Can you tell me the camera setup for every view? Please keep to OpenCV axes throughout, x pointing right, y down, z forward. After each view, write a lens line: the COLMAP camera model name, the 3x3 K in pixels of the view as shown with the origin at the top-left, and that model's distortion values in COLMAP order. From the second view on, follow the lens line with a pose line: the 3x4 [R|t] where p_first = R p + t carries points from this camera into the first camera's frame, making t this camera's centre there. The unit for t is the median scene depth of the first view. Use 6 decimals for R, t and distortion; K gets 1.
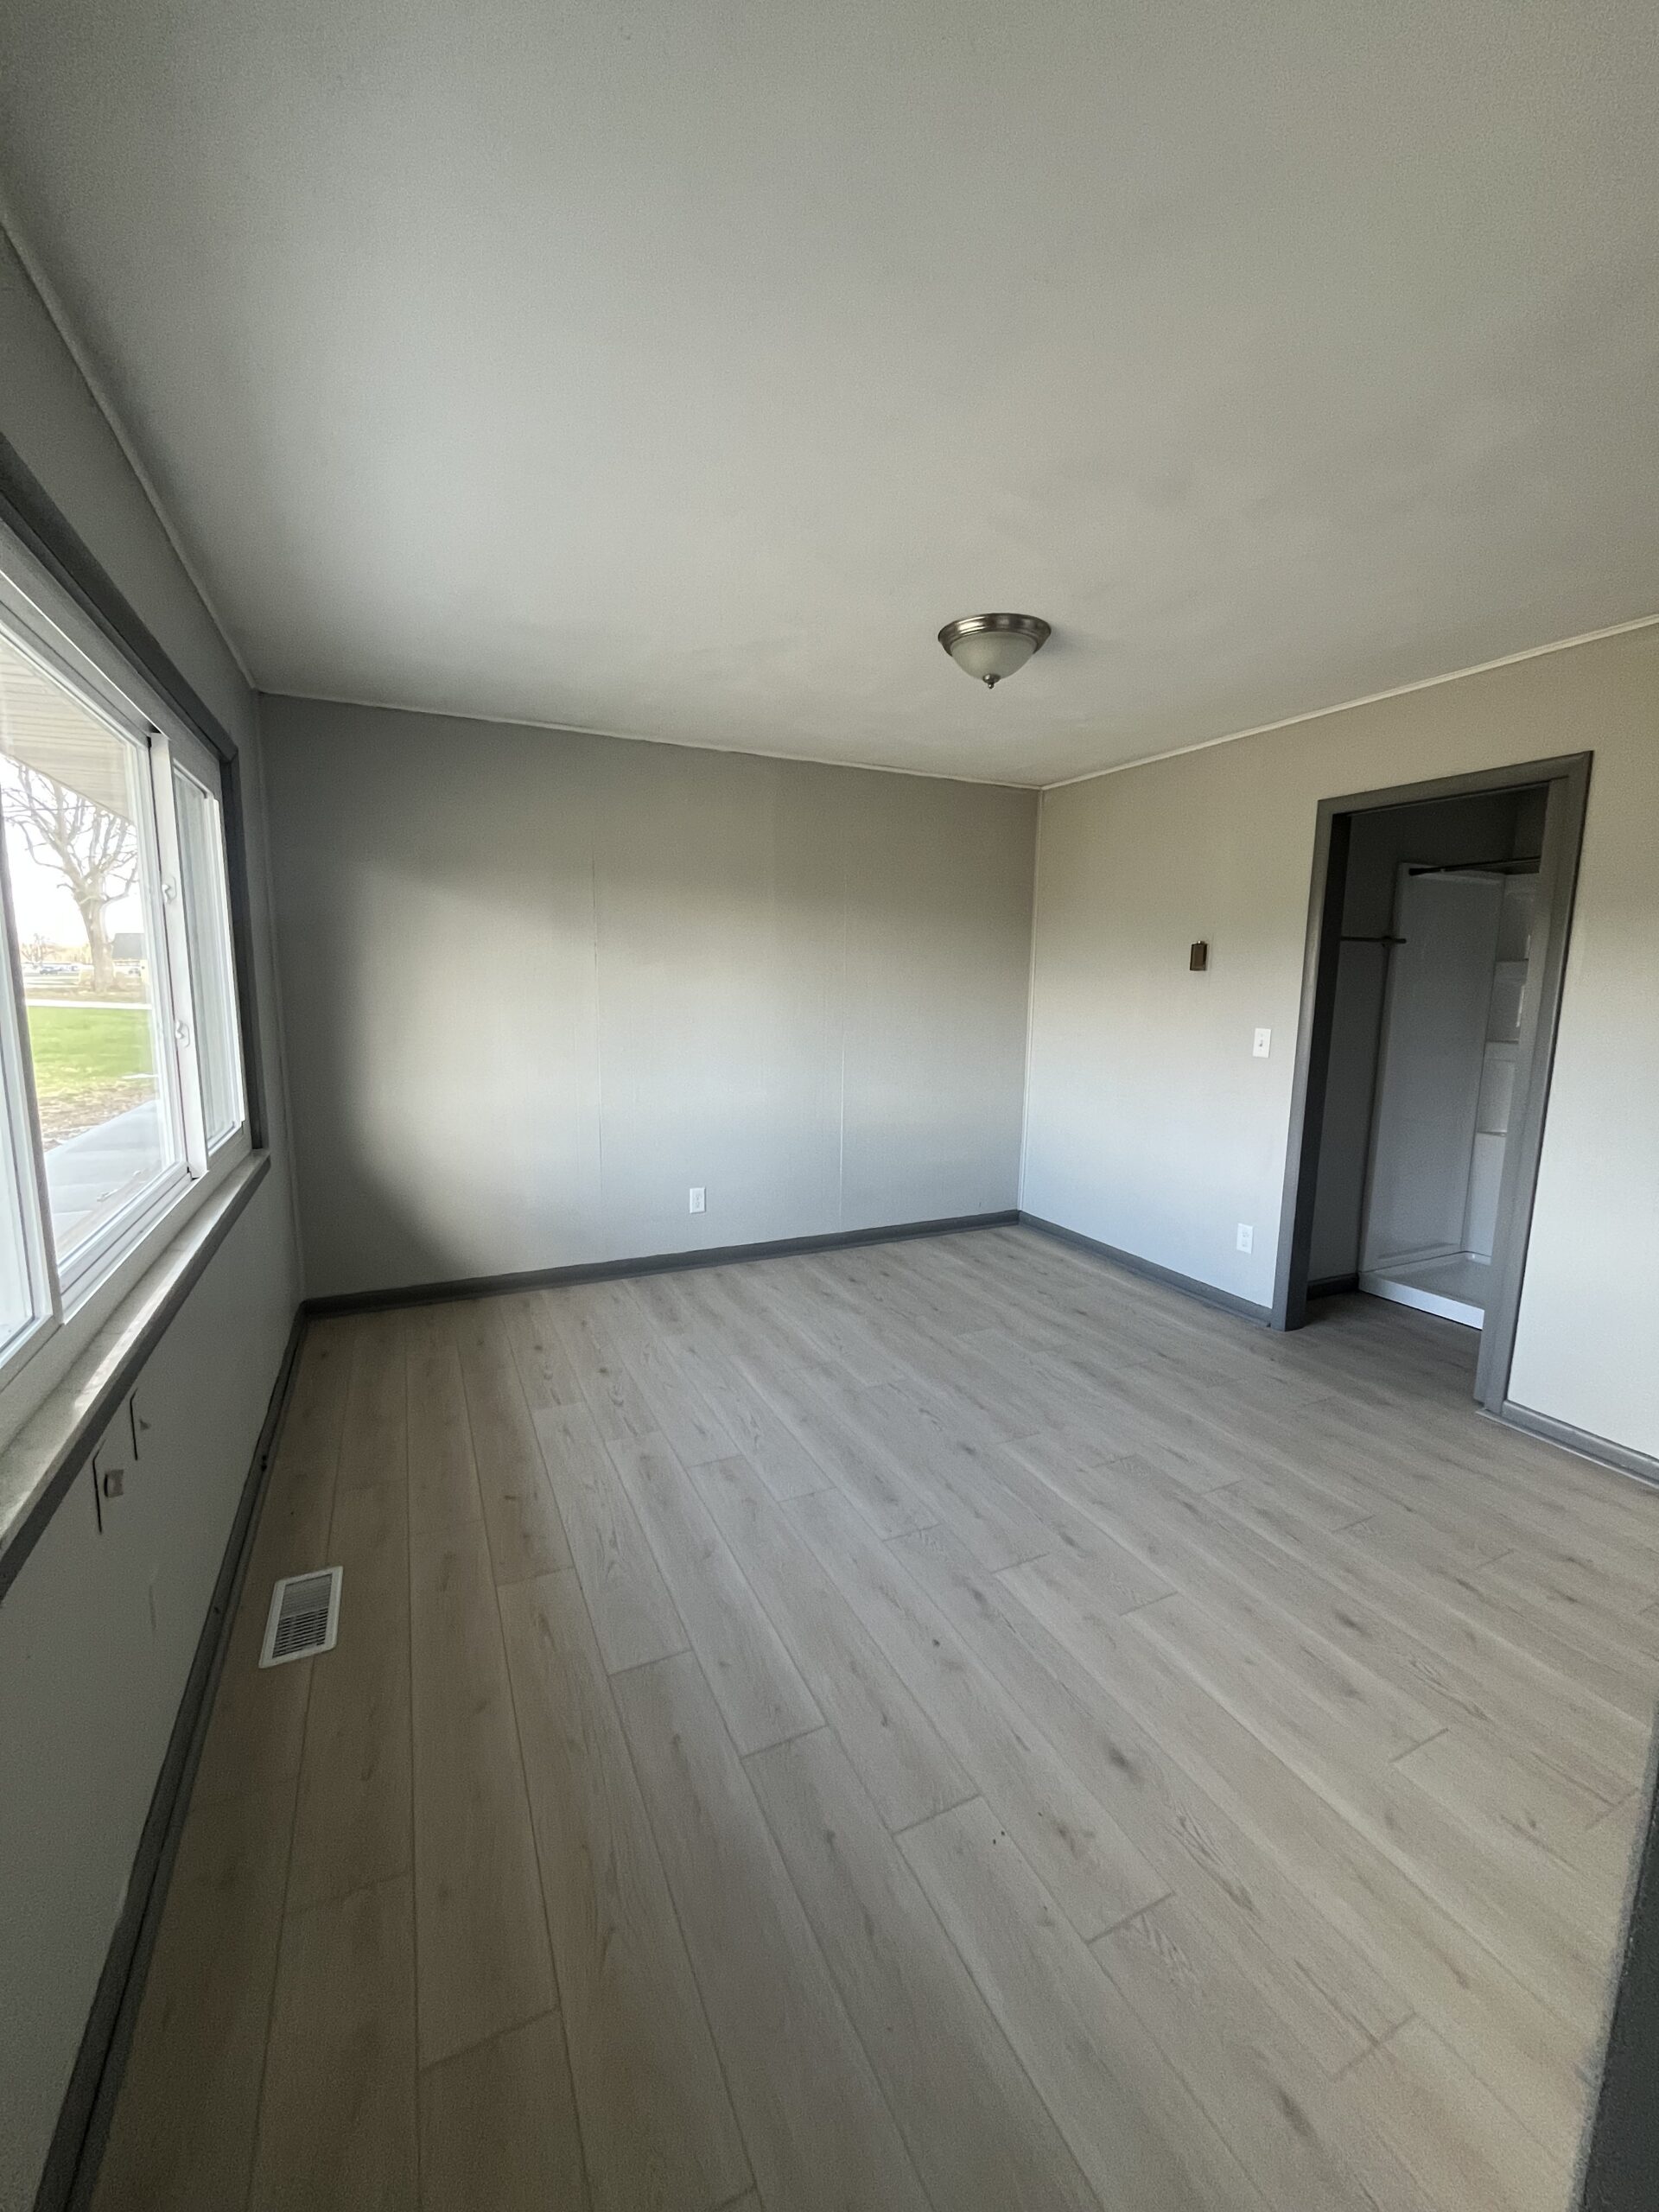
lens RADIAL K [[883.4, 0, 826.5], [0, 883.4, 1101.5], [0, 0, 1]] dist [0.010127, 0.000092]
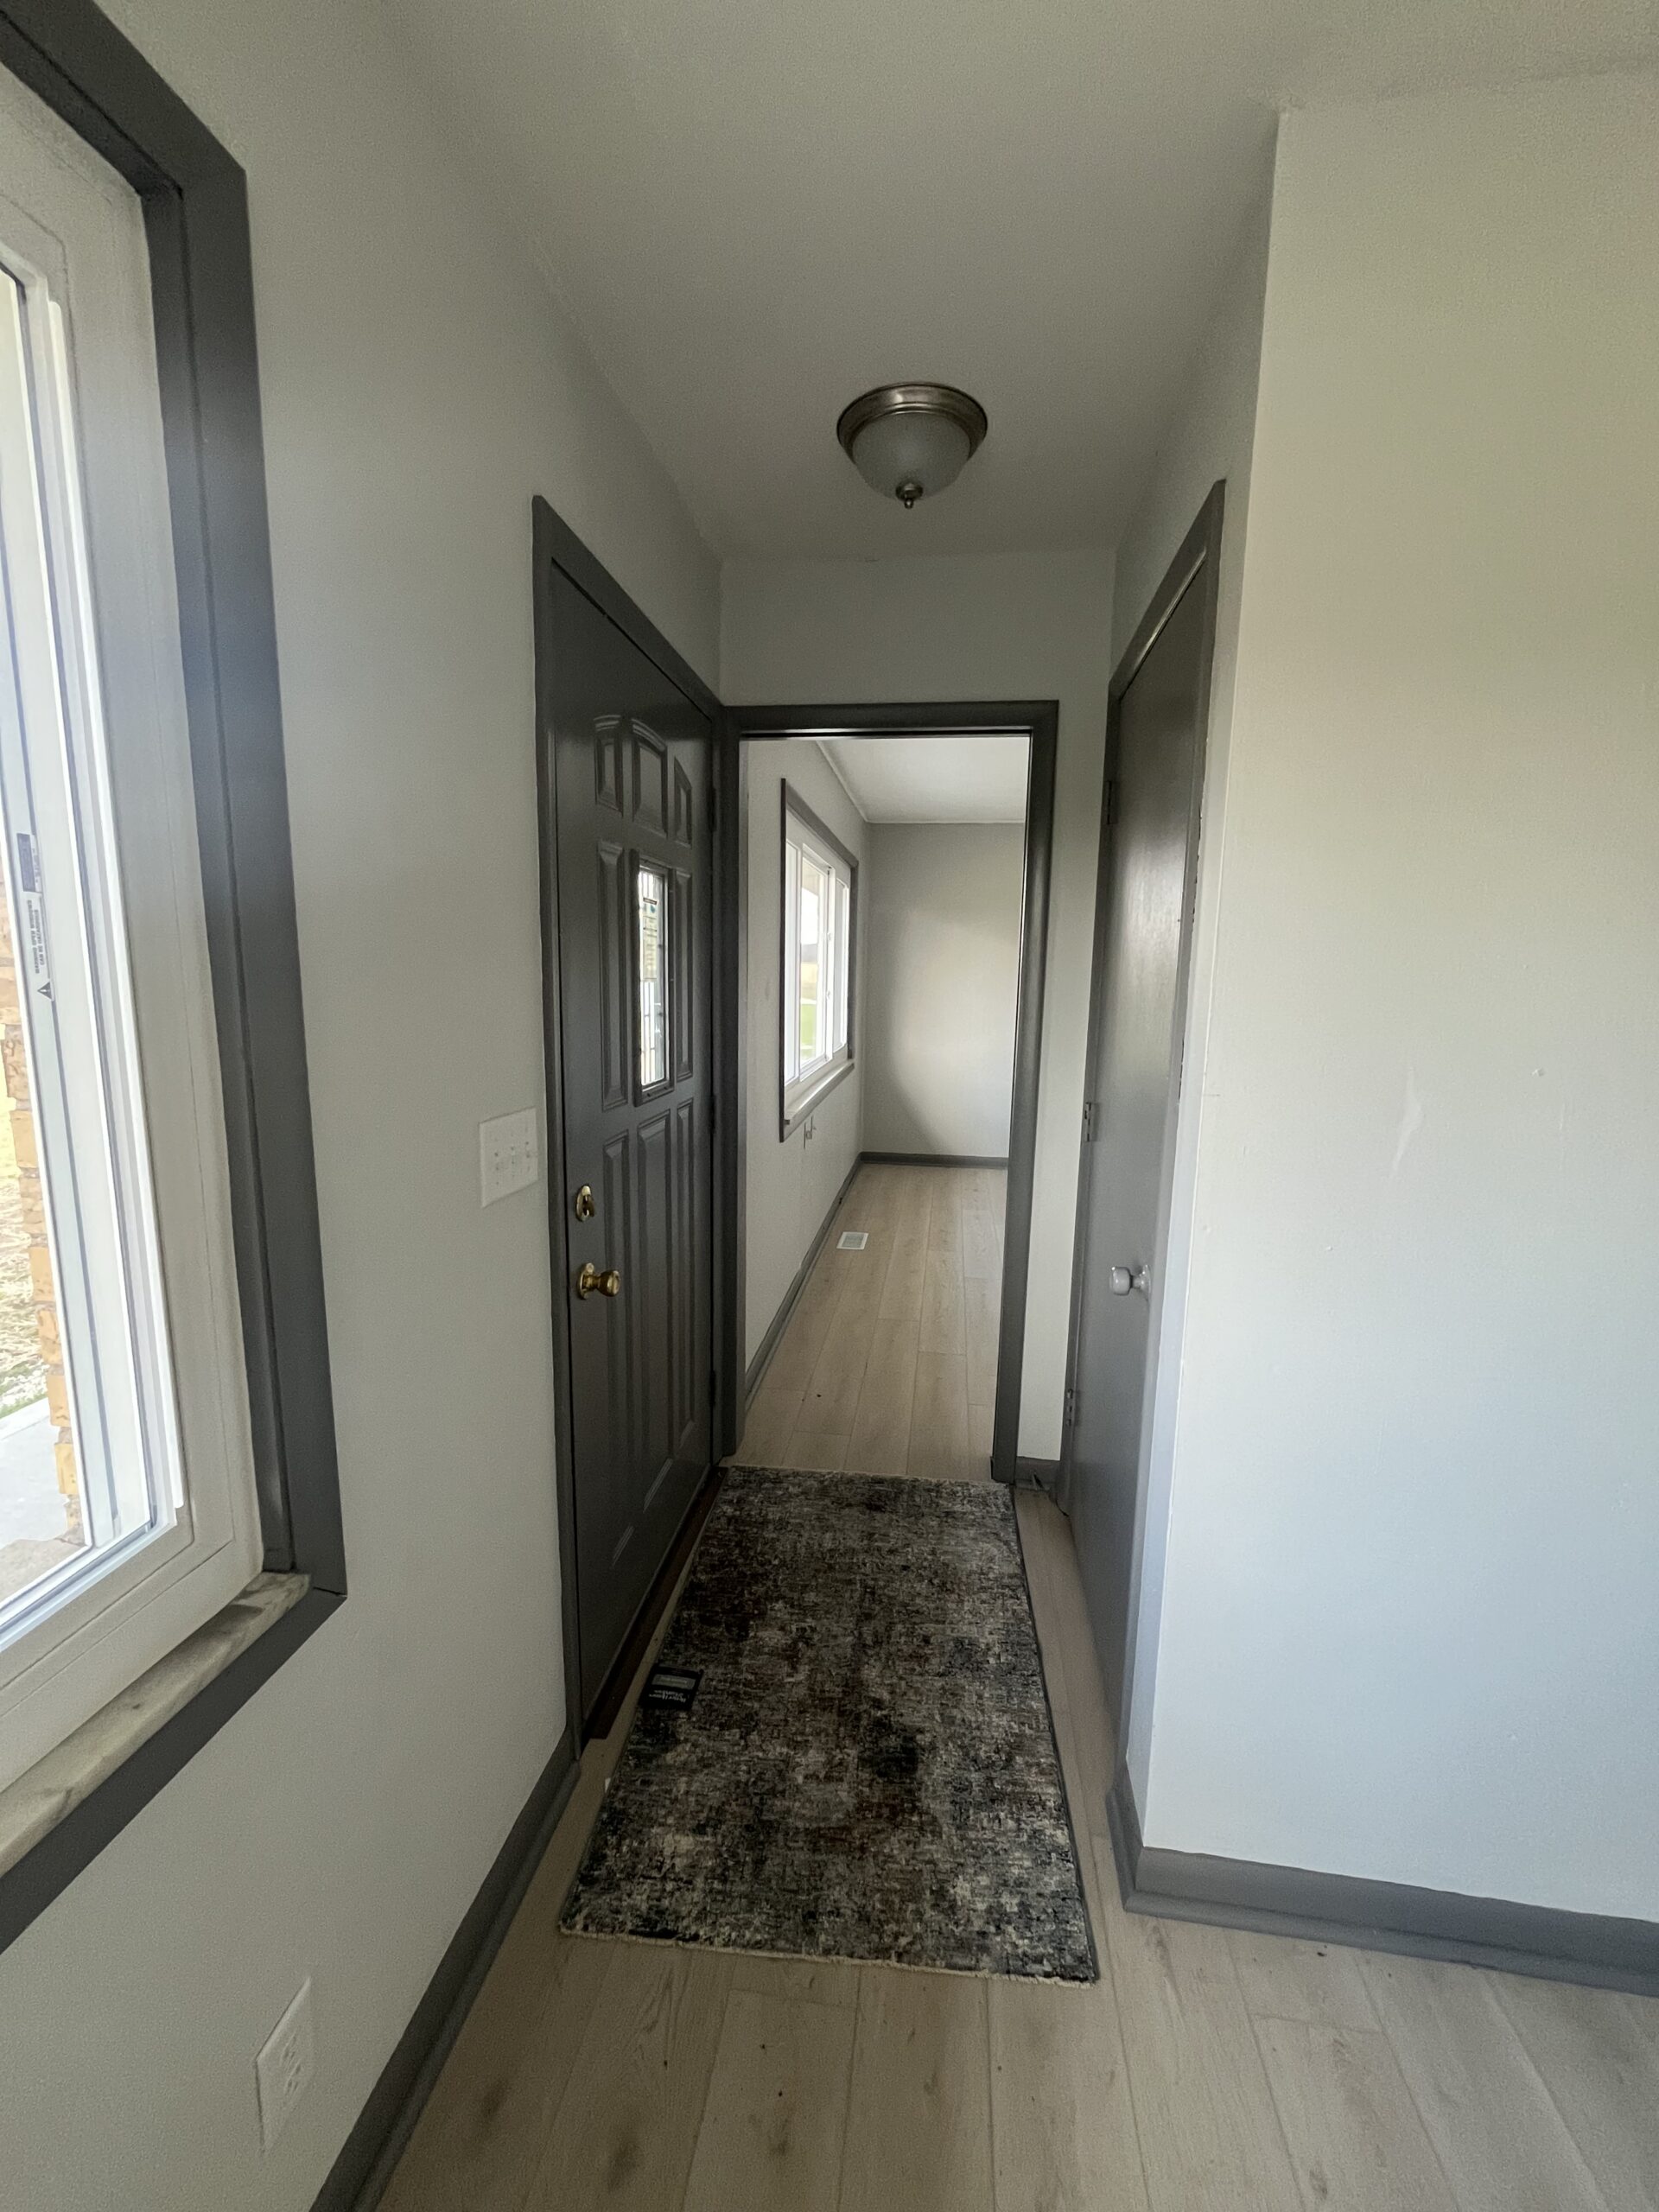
lens RADIAL K [[883.4, 0, 830.4], [0, 883.4, 1103.2], [0, 0, 1]] dist [0.010127, 0.000092]
pose [[0.834621, 0.083908, -0.544397, 0.449774], [-0.086644, 0.996025, 0.020684, 0.122510], [0.543968, 0.029905, 0.838573, -0.746238]]
